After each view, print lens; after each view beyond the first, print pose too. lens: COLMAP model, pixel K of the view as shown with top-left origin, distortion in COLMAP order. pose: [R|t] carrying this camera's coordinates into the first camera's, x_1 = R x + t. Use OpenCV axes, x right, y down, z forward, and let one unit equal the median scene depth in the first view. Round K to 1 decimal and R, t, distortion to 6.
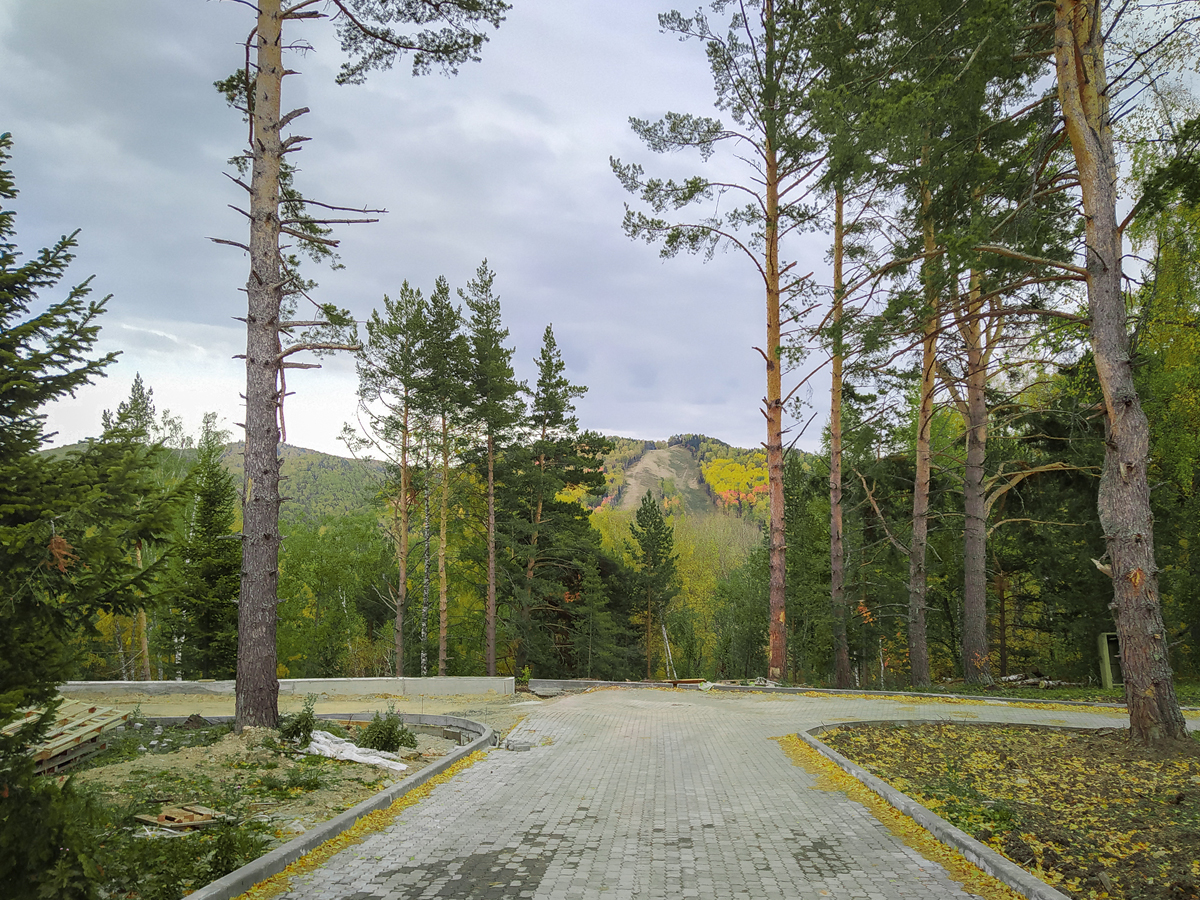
lens RADIAL K [[1123.3, 0, 602.8], [0, 1123.3, 451.1], [0, 0, 1]] dist [0.063145, 0.007250]
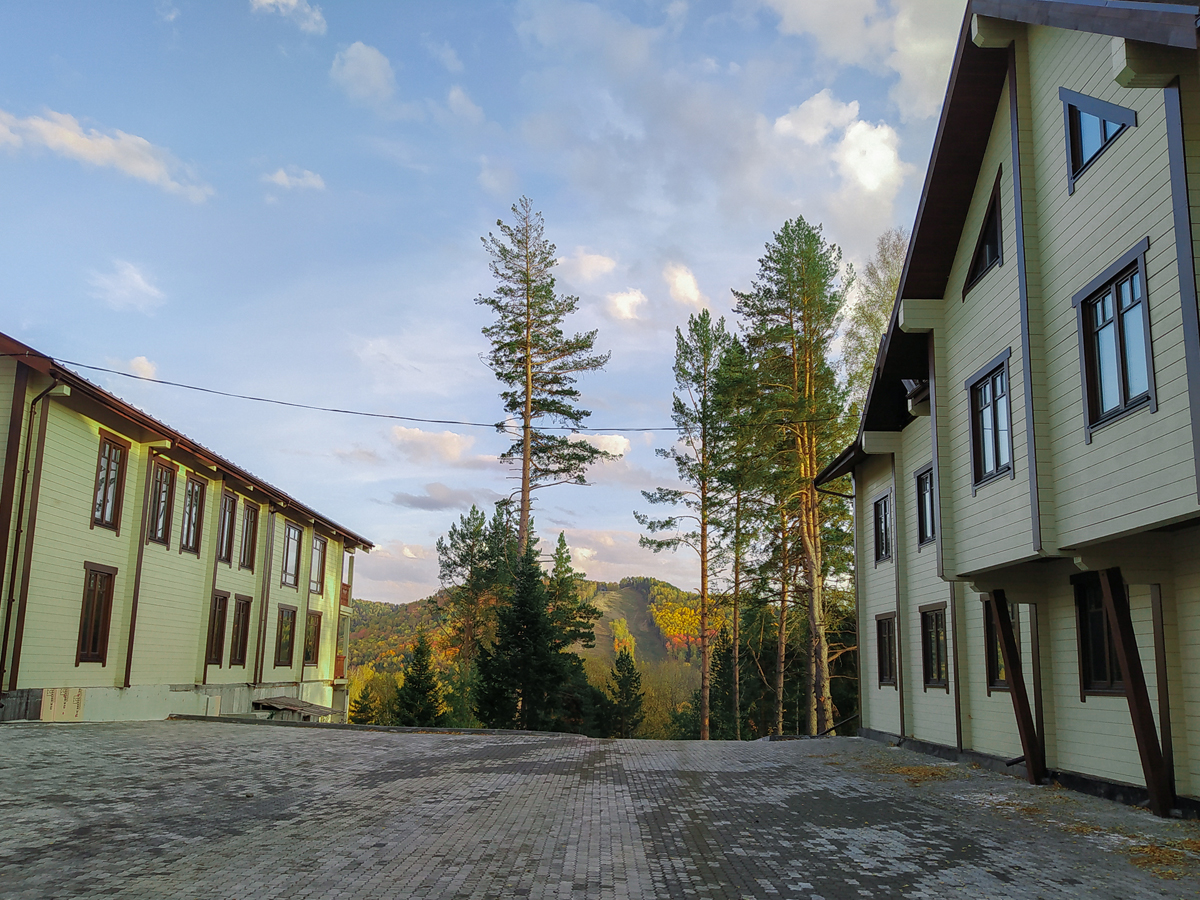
lens RADIAL K [[1123.3, 0, 595.1], [0, 1123.3, 449.5], [0, 0, 1]] dist [0.063145, 0.007250]
pose [[0.998835, 0.034434, 0.033813, -0.064138], [-0.029970, 0.991746, -0.124665, -0.039249], [-0.037827, 0.123506, 0.991623, -0.540137]]
